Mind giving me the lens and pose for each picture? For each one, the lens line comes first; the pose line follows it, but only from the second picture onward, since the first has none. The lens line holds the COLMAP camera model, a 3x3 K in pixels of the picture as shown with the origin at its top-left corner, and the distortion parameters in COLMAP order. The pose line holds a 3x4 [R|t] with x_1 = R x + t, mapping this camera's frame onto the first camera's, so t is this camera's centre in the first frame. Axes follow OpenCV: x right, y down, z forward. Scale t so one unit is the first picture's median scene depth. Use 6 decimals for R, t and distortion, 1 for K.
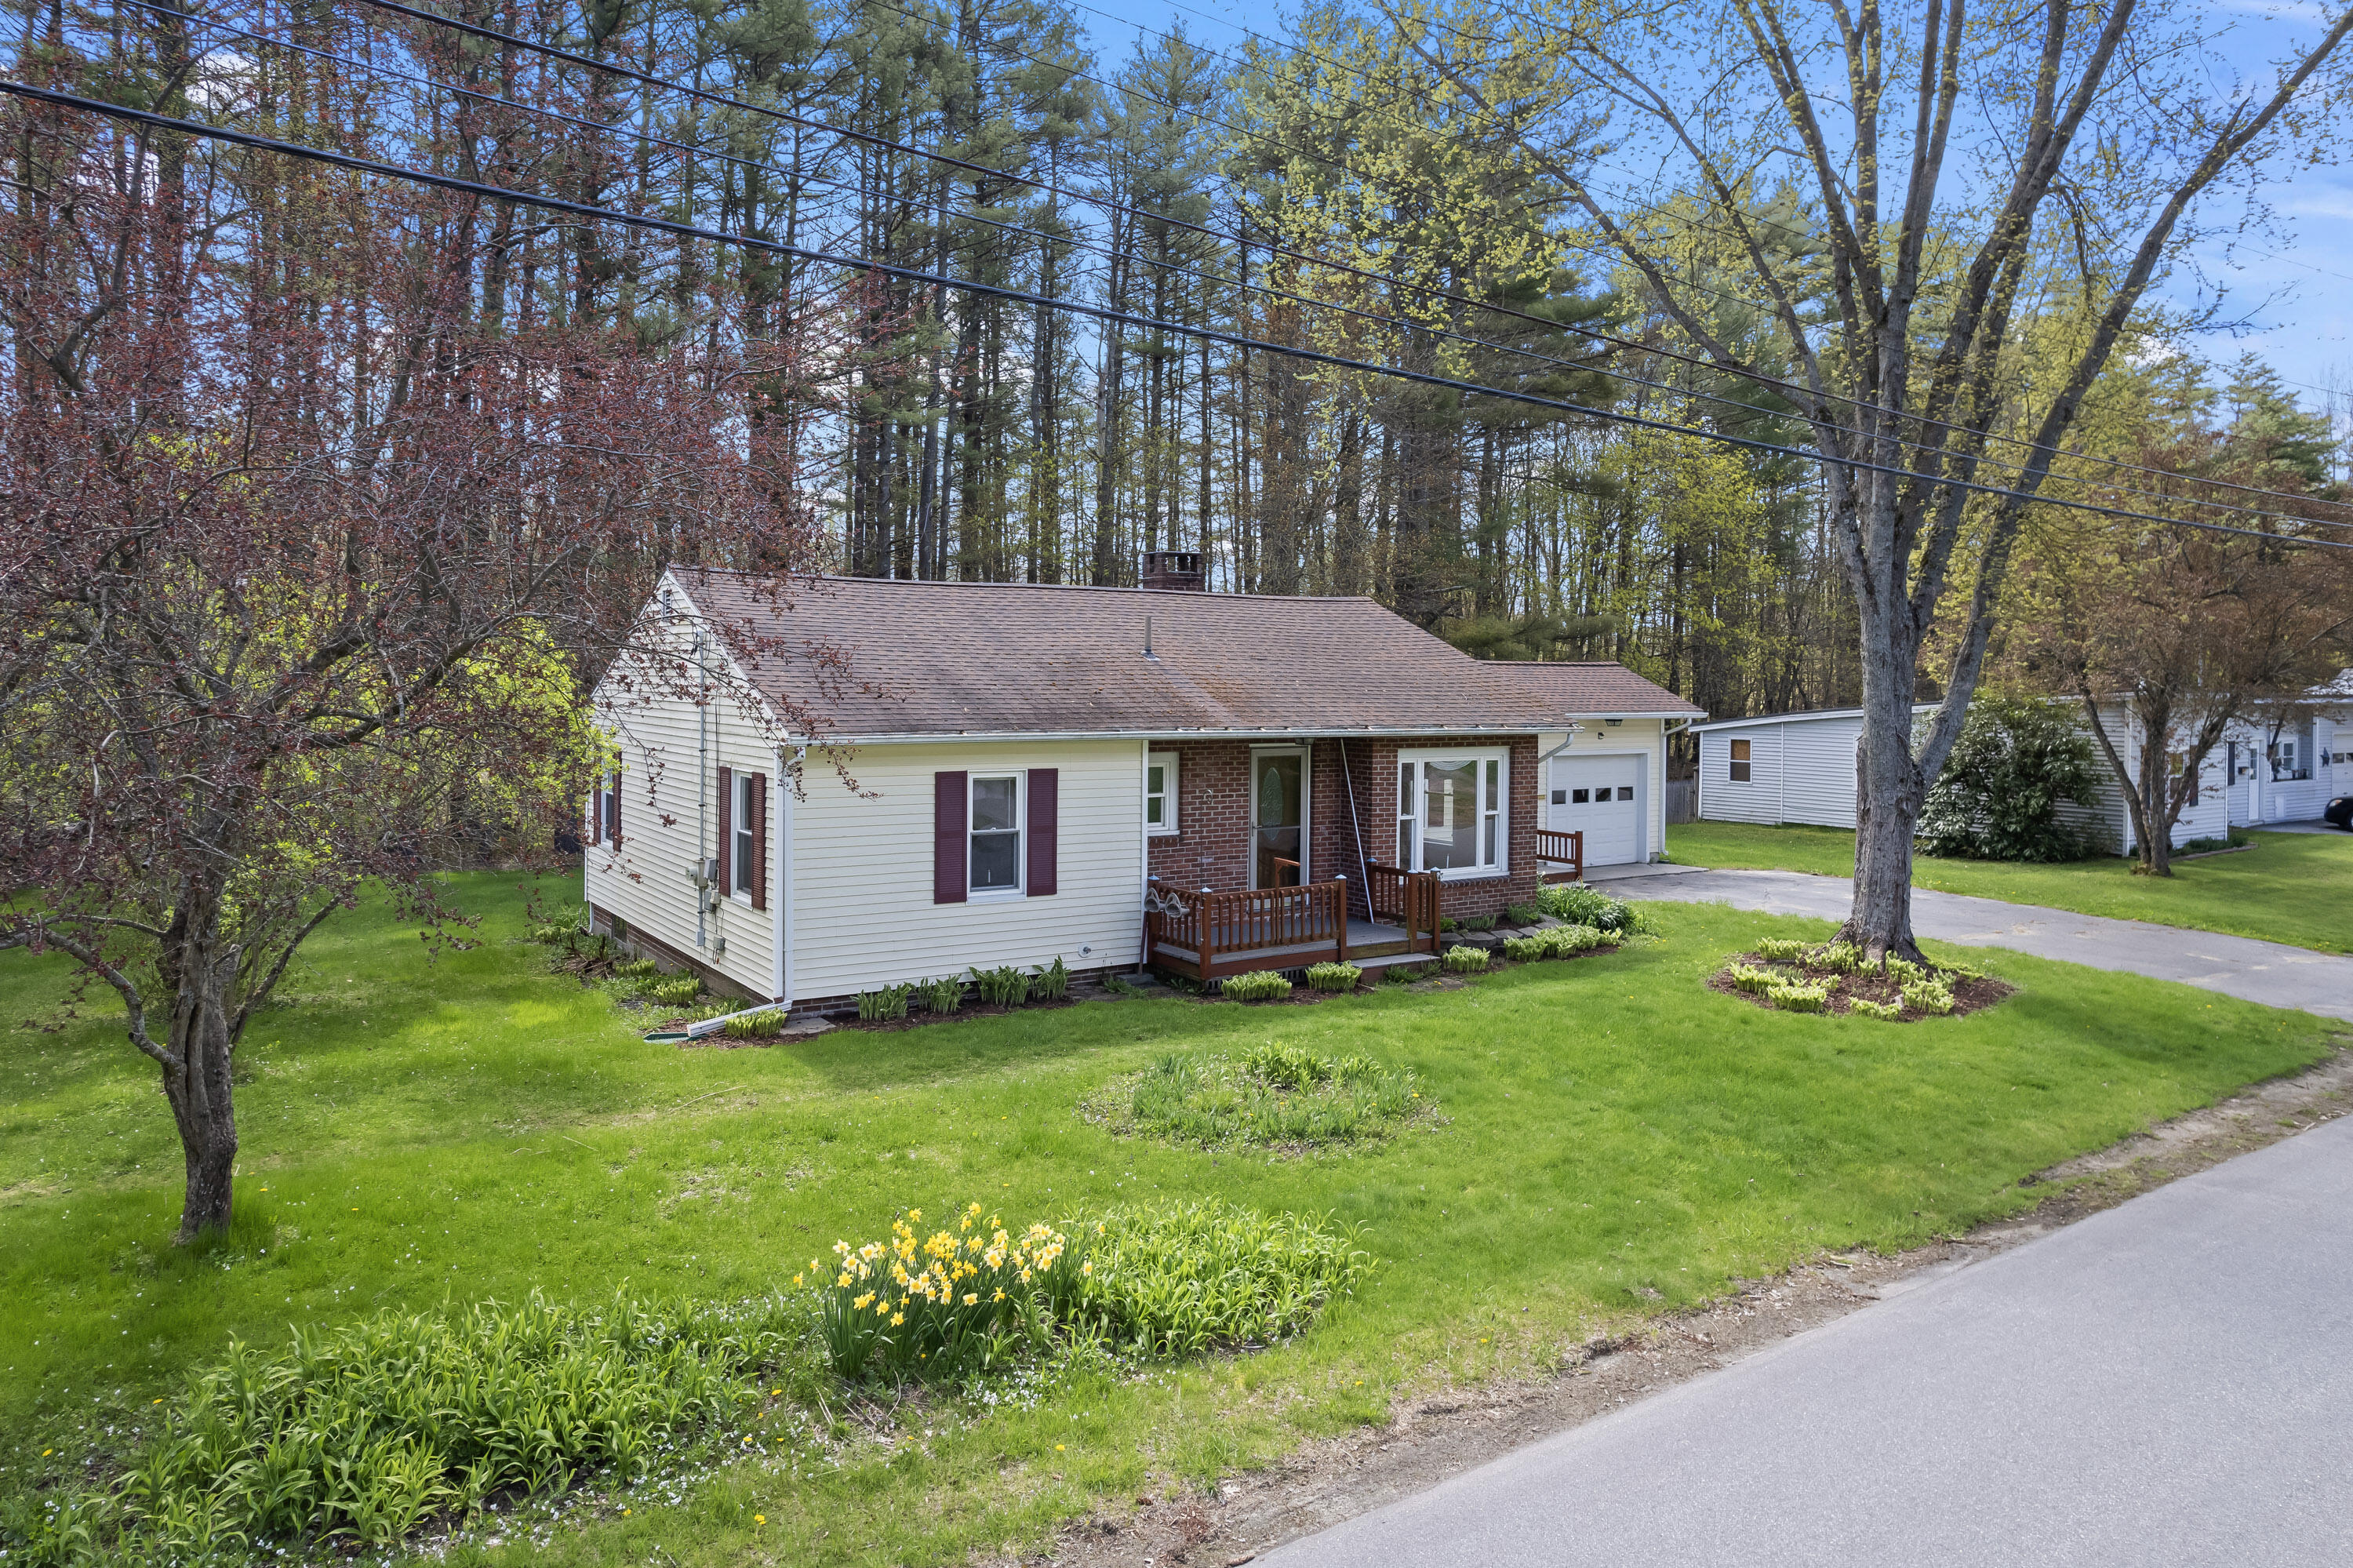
lens RADIAL K [[1547.2, 0, 1175.6], [0, 1547.2, 700.6], [0, 0, 1]] dist [-0.032940, 0.001872]
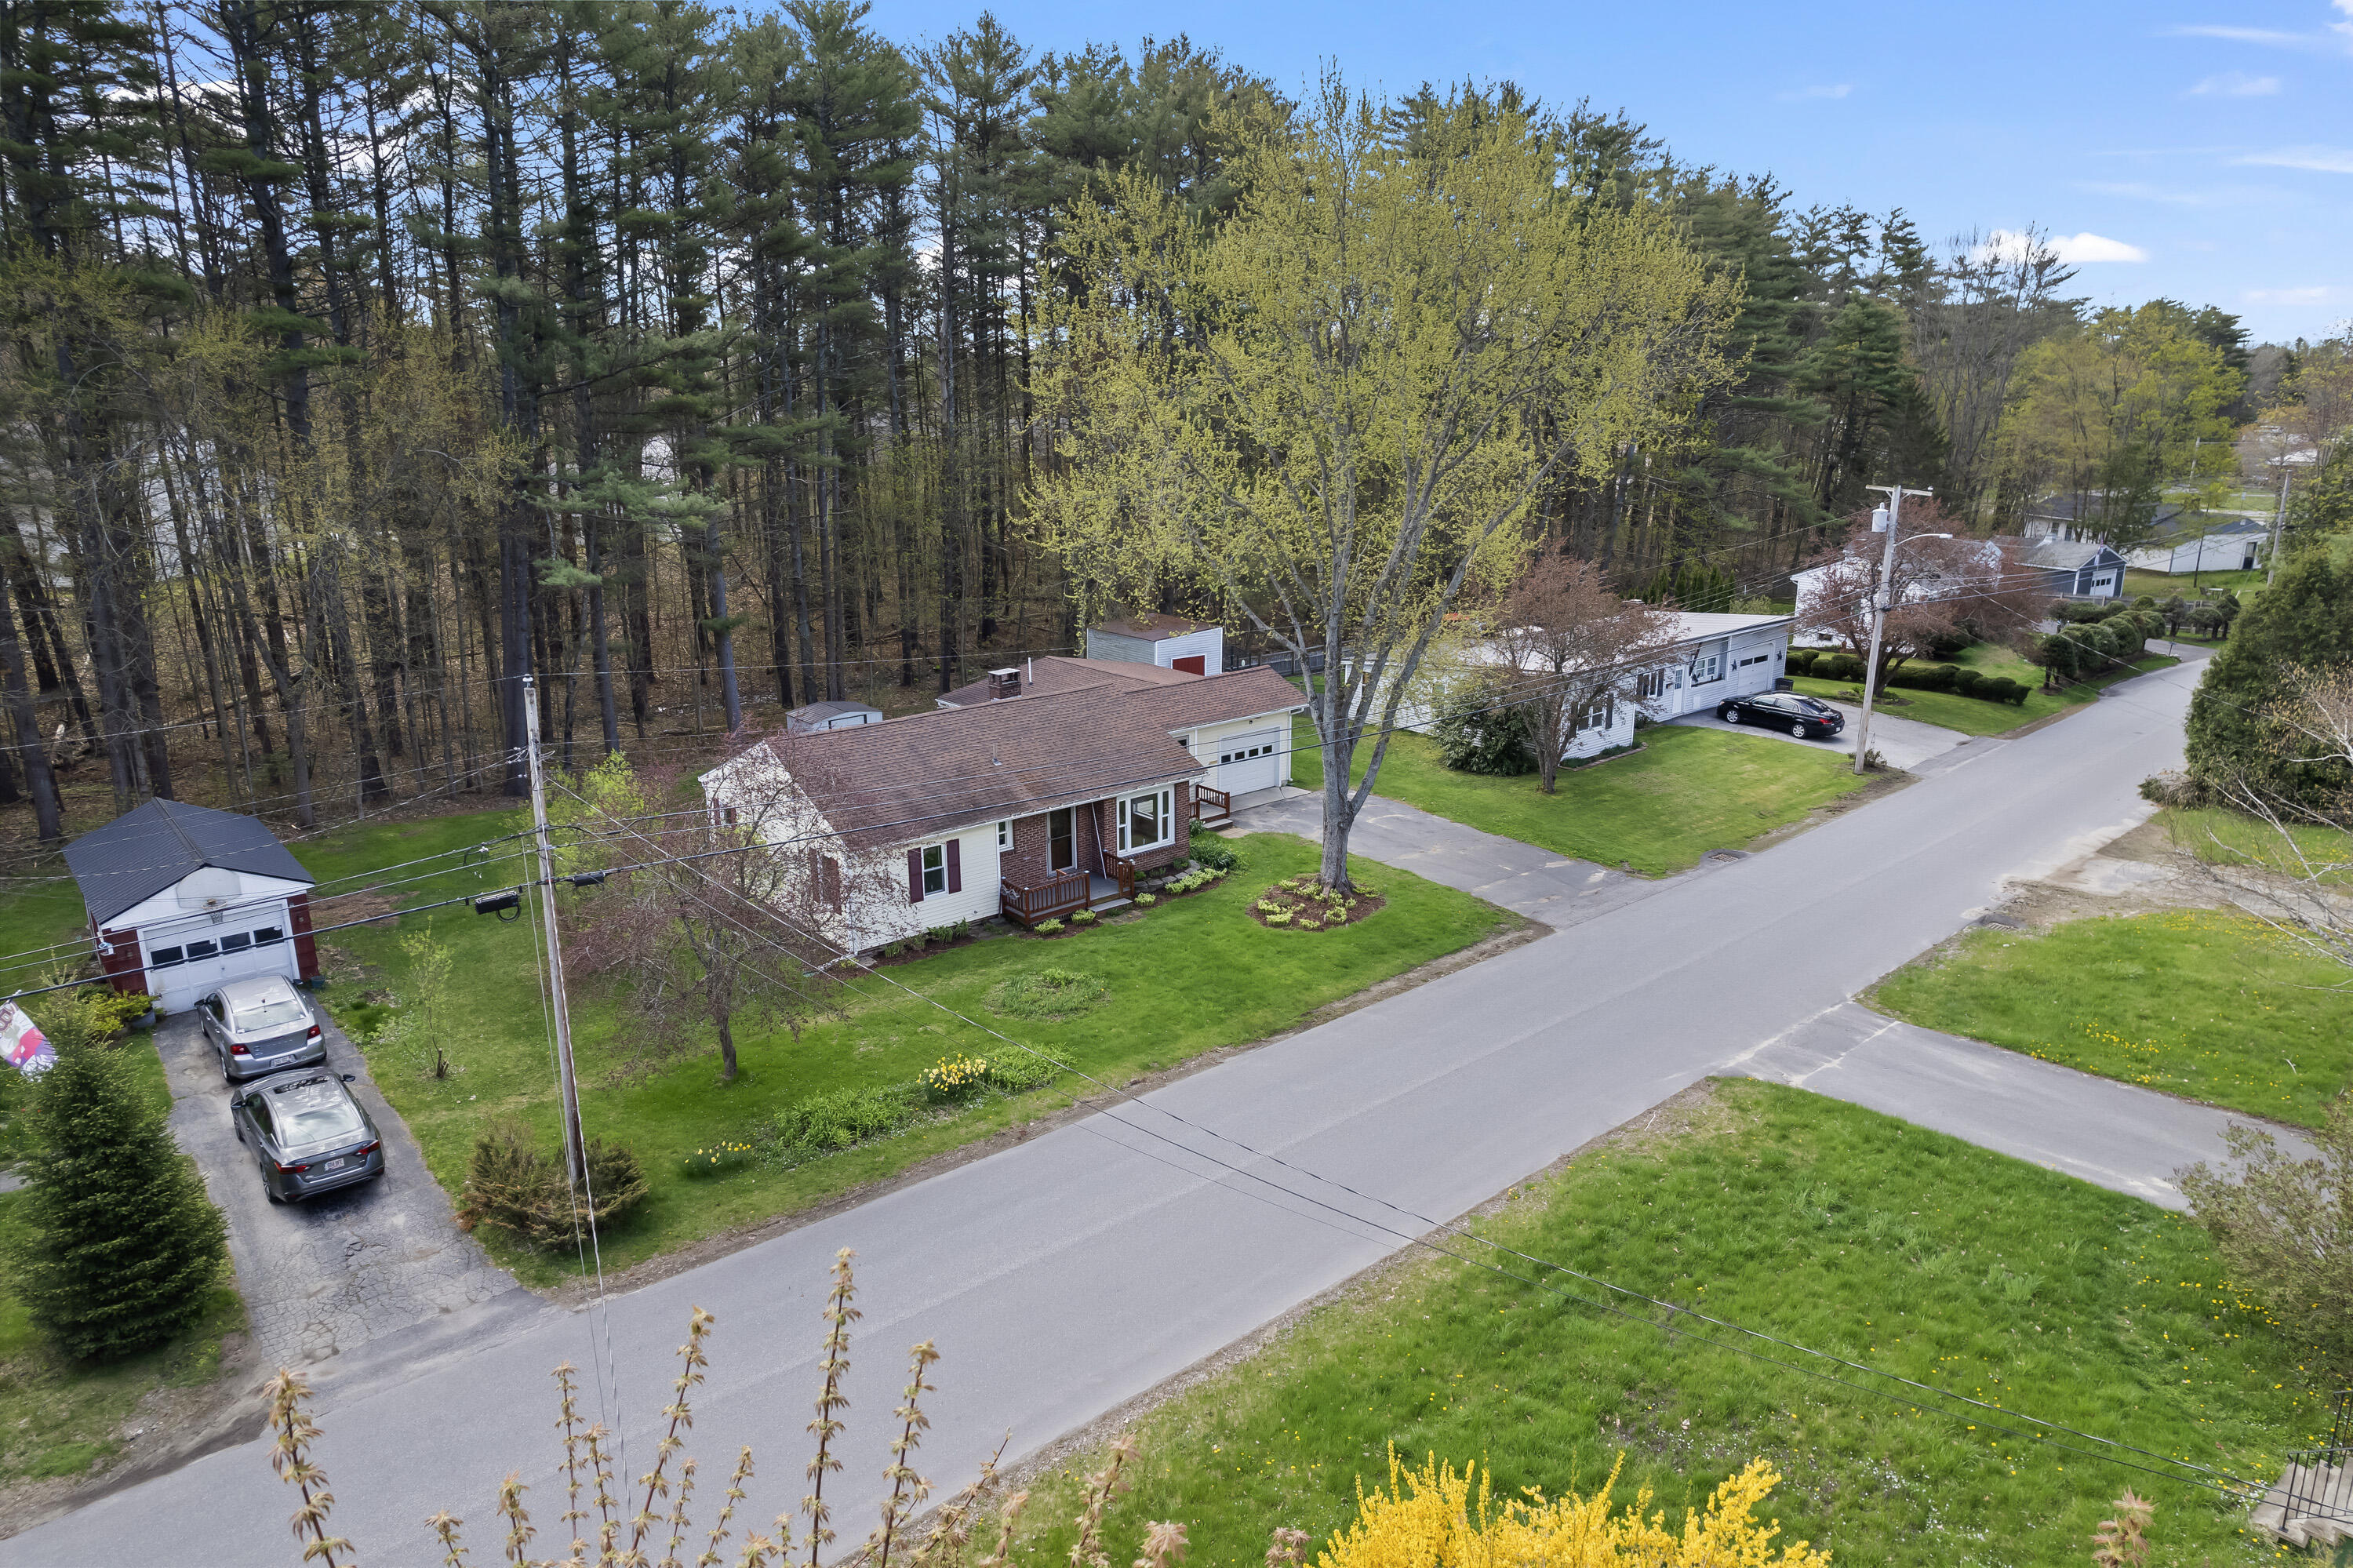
lens RADIAL K [[1514.8, 0, 1176.5], [0, 1514.8, 784.0], [0, 0, 1]] dist [-0.030821, 0.001091]
pose [[0.994134, -0.043240, 0.099136, 0.024915], [0.016980, 0.967636, 0.251779, -0.596902], [-0.106815, -0.248618, 0.962694, -1.174314]]
